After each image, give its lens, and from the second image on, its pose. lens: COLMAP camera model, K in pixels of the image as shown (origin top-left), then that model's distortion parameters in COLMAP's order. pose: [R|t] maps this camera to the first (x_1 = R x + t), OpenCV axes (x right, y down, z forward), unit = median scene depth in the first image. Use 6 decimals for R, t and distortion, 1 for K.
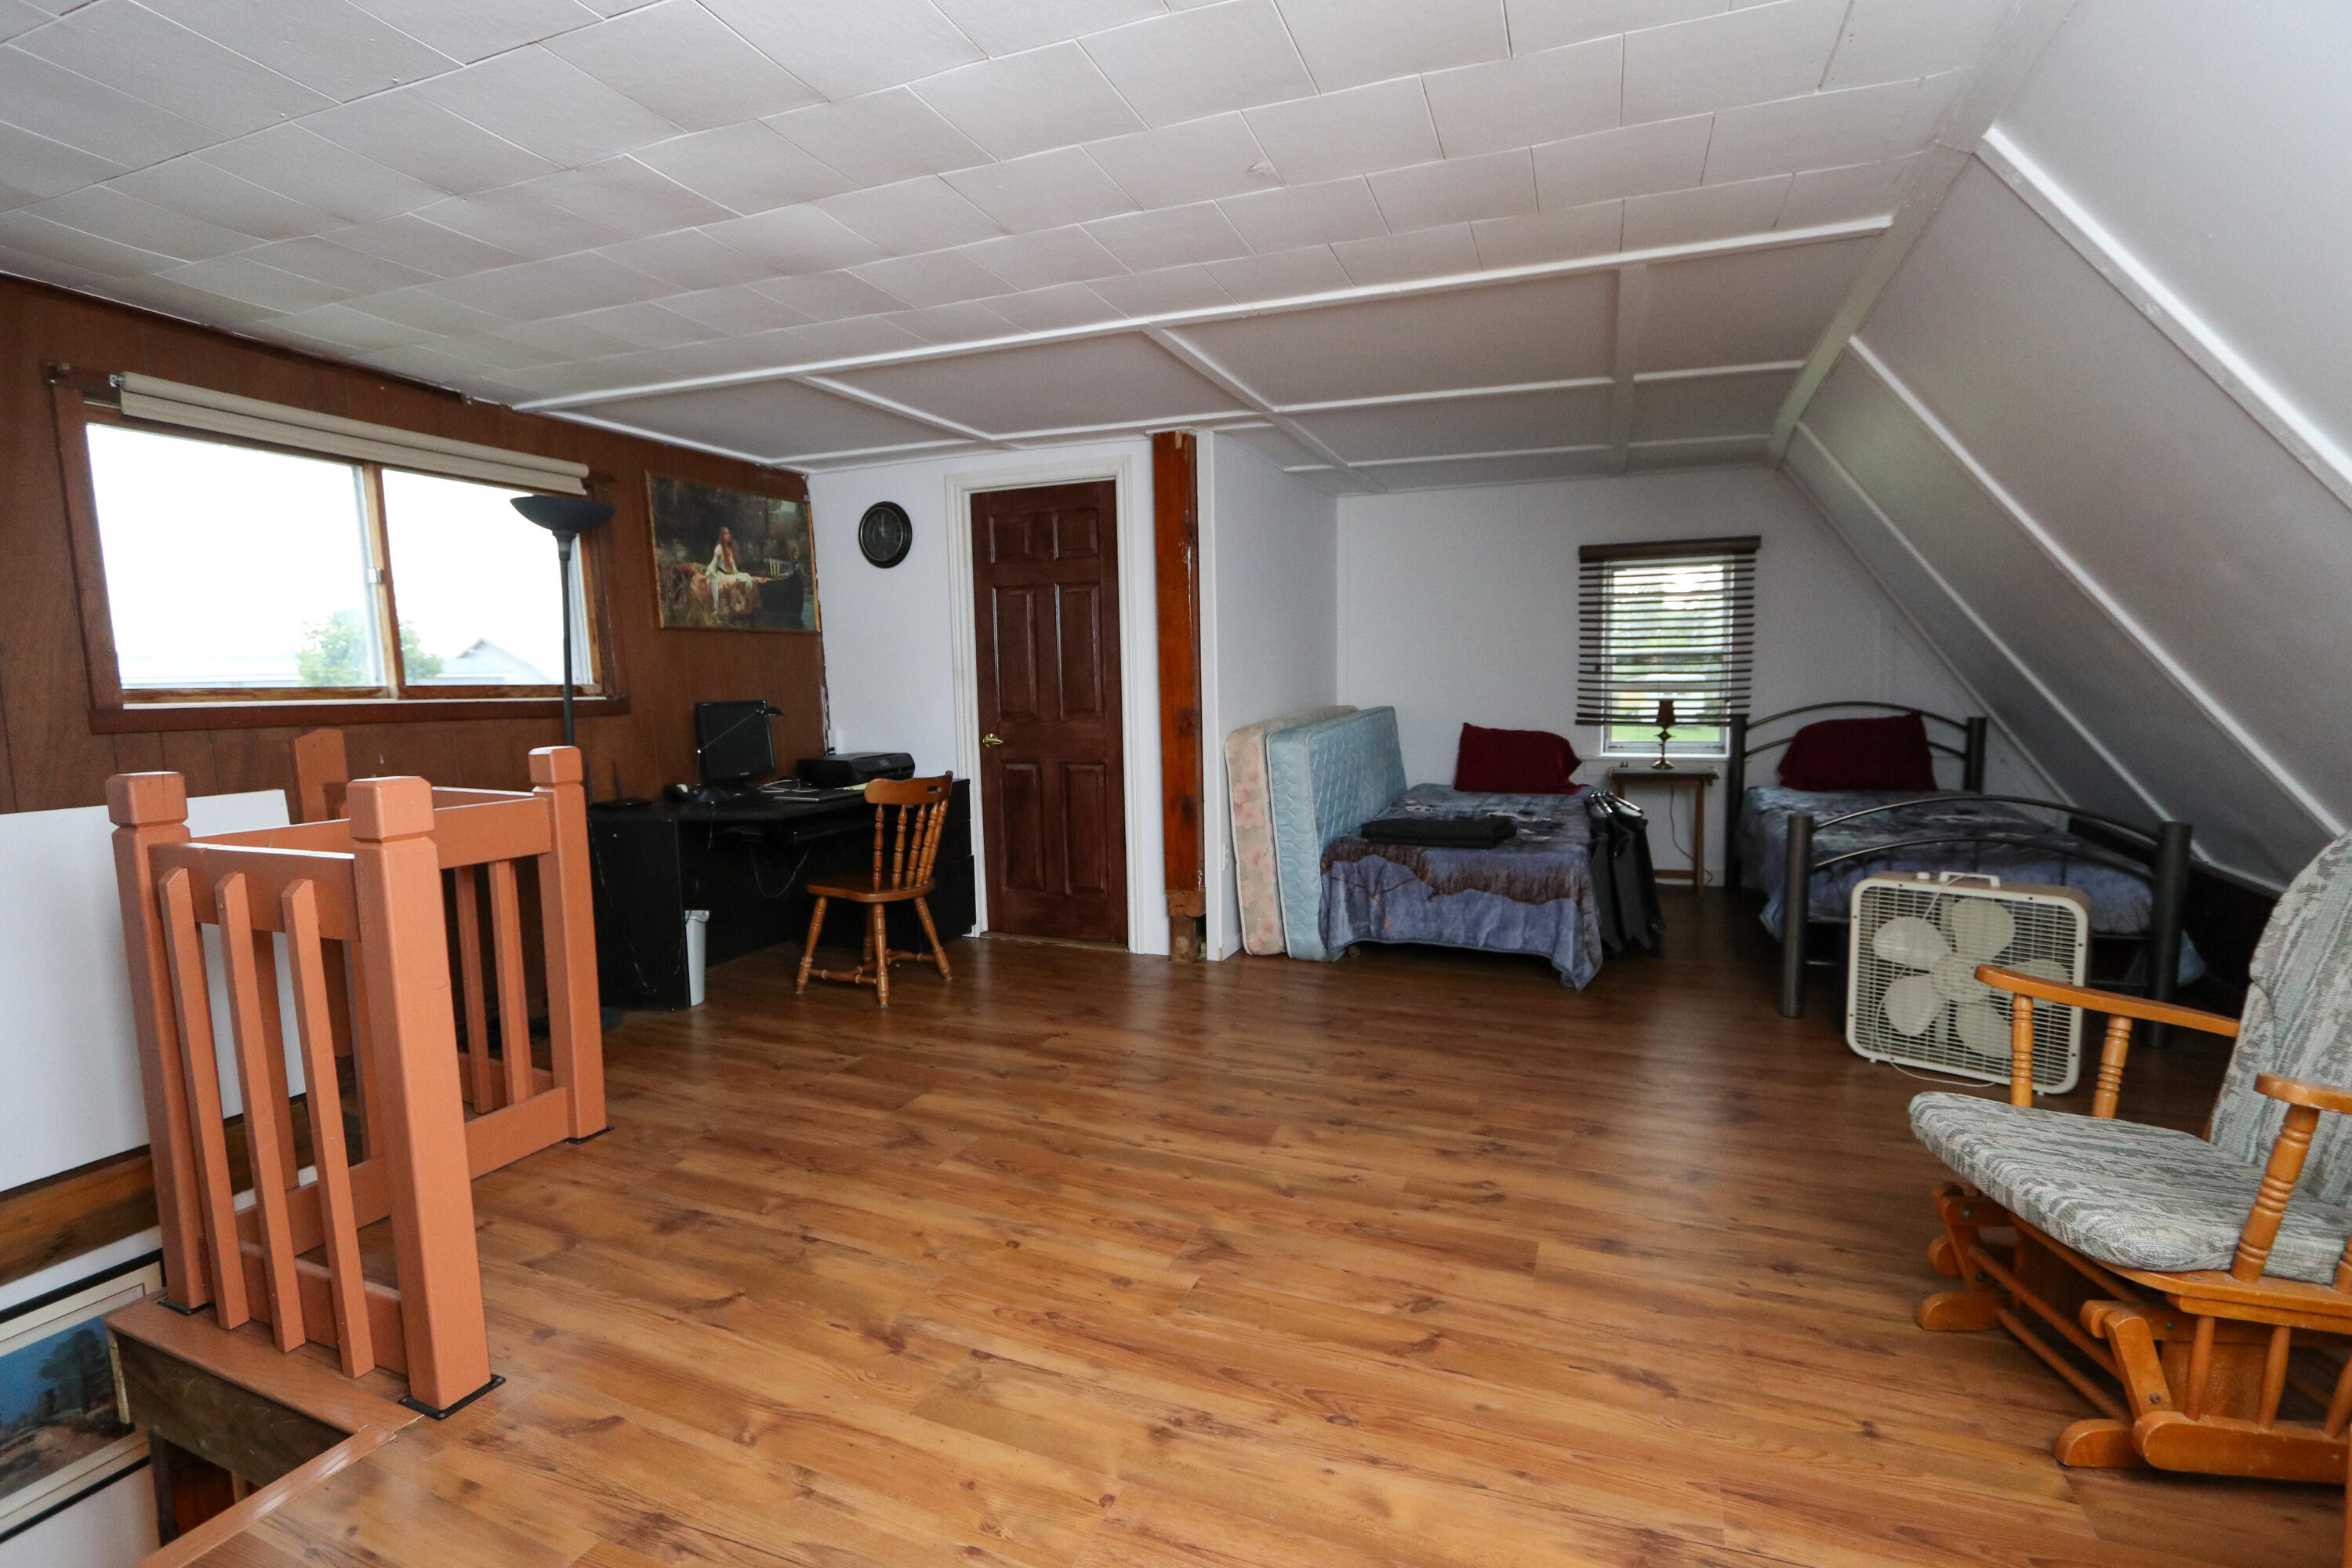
lens RADIAL K [[1090.7, 0, 1175.6], [0, 1090.7, 792.2], [0, 0, 1]] dist [-0.000888, -0.000039]
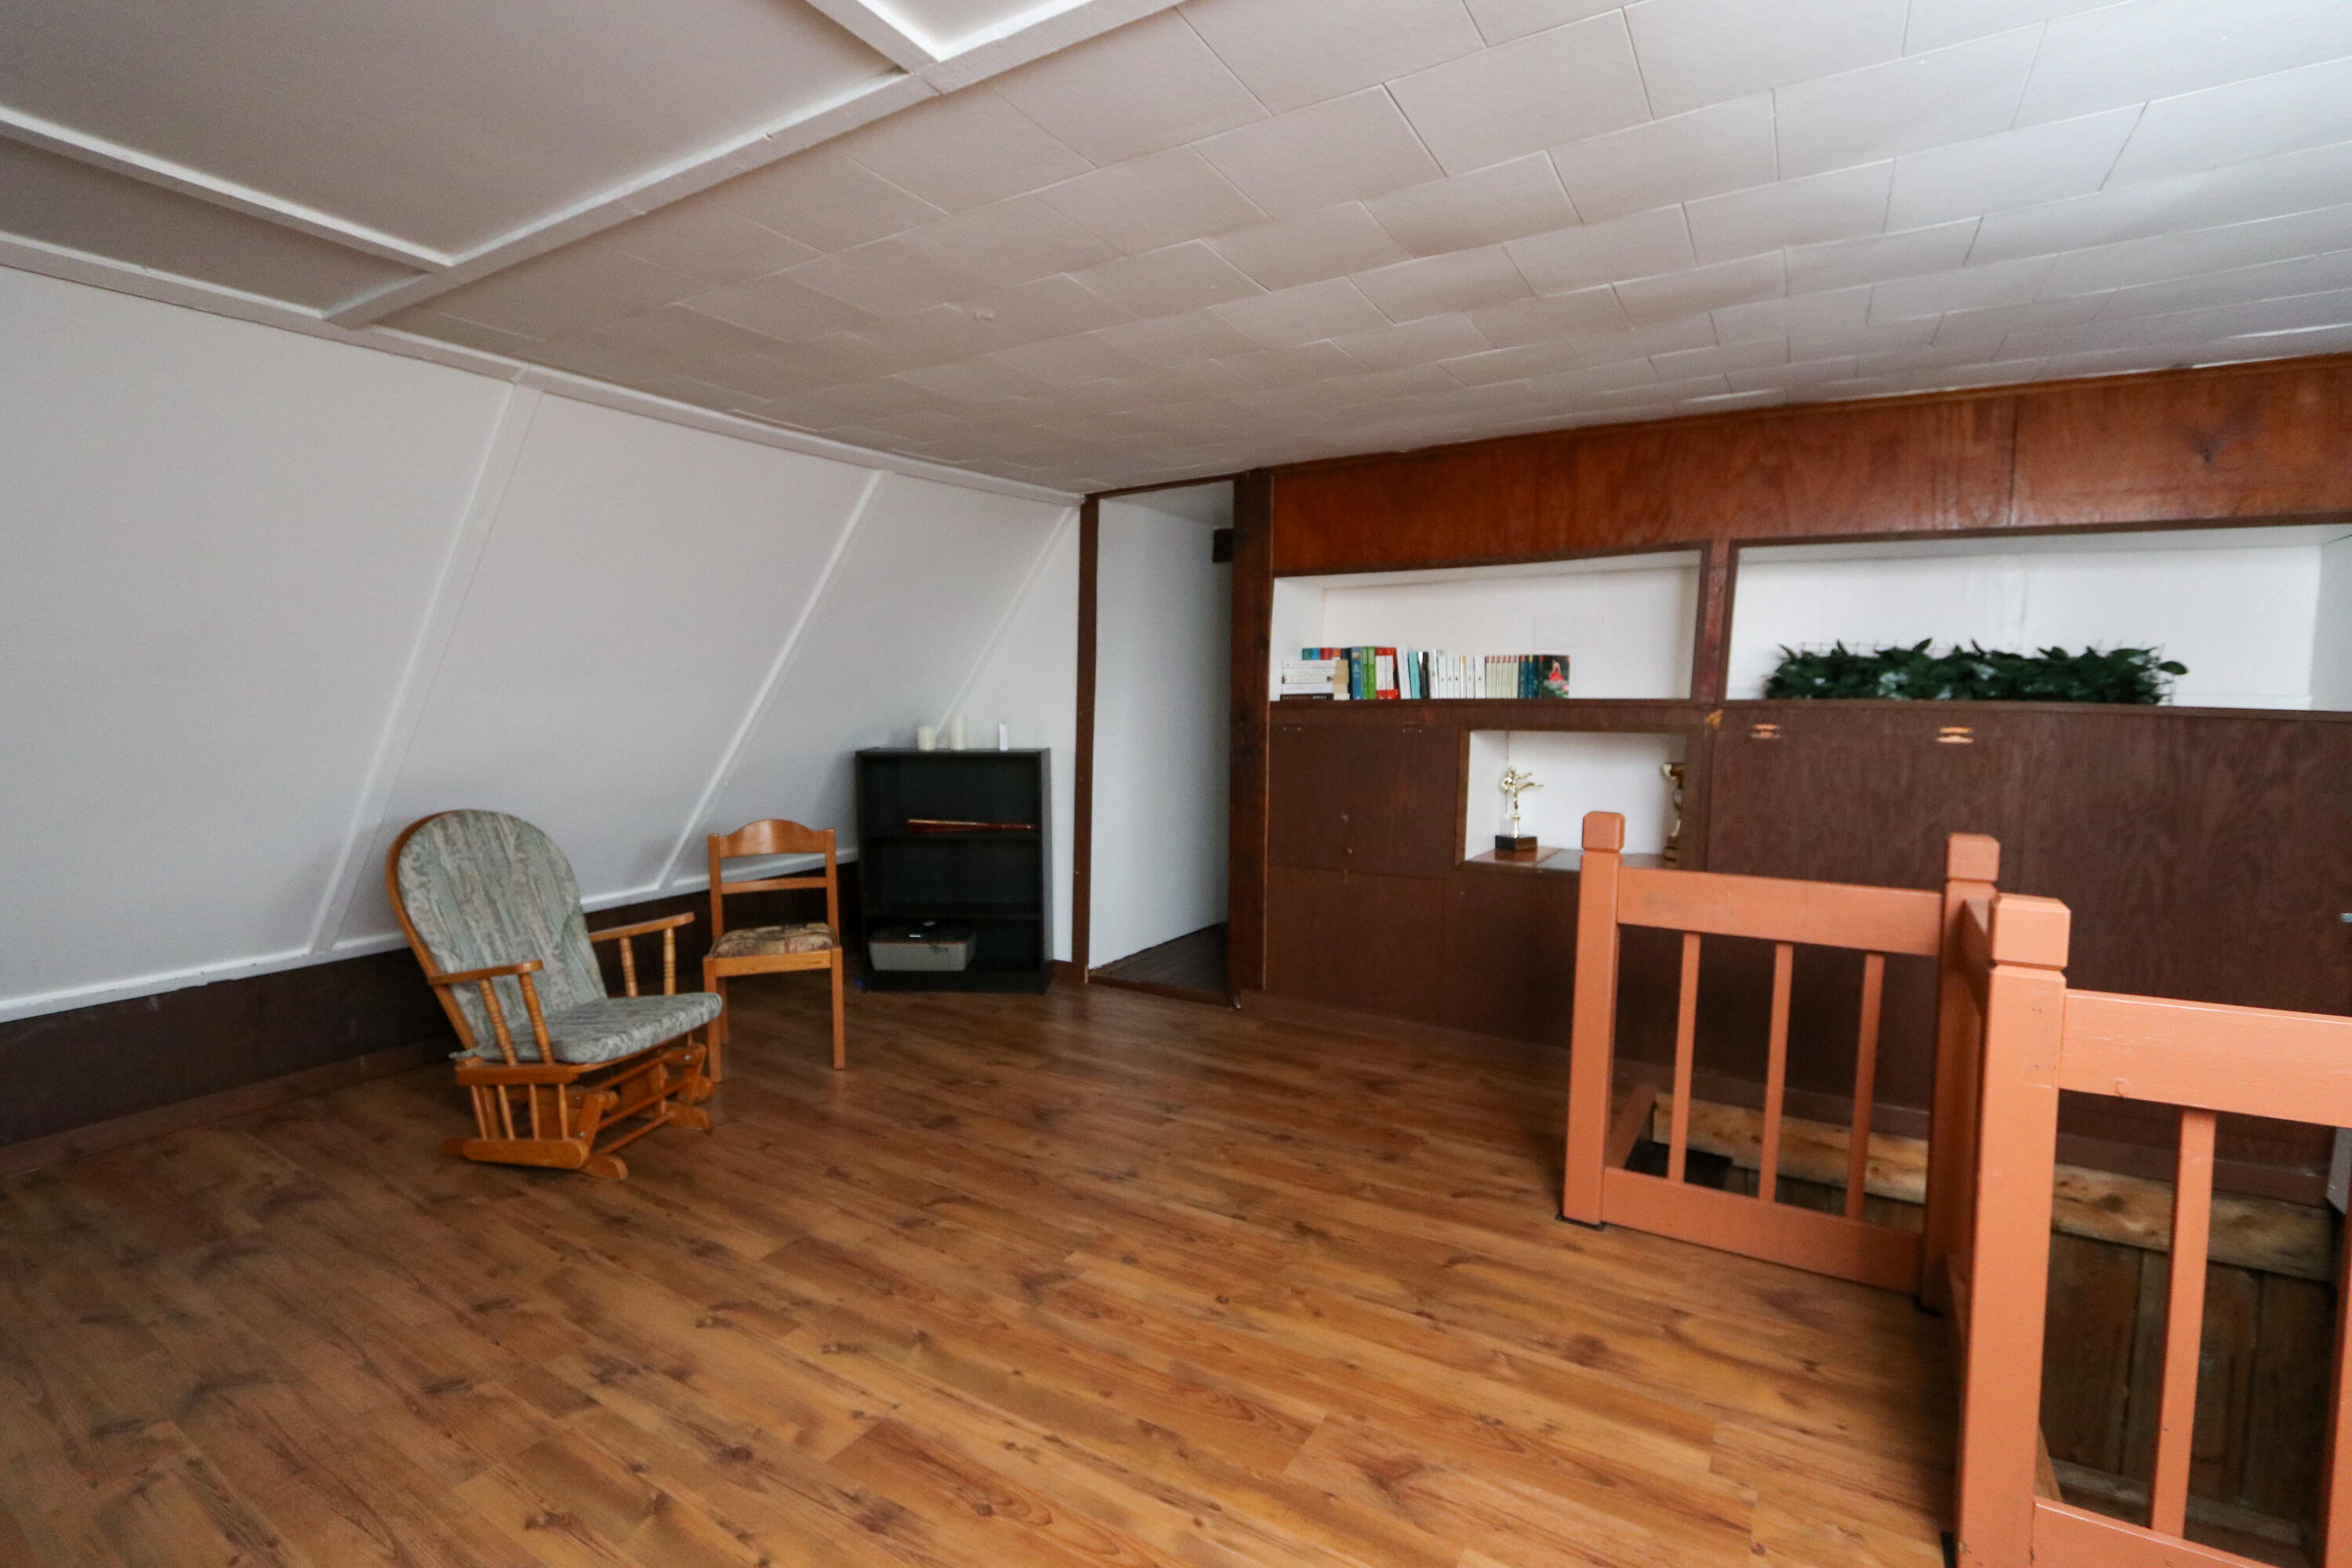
lens RADIAL K [[1090.7, 0, 1174.7], [0, 1090.7, 788.2], [0, 0, 1]] dist [-0.000888, -0.000039]
pose [[-0.987444, -0.001263, 0.157962, -0.269483], [0.027103, 0.983785, 0.177292, -0.253190], [-0.155625, 0.179347, -0.971399, 1.942603]]
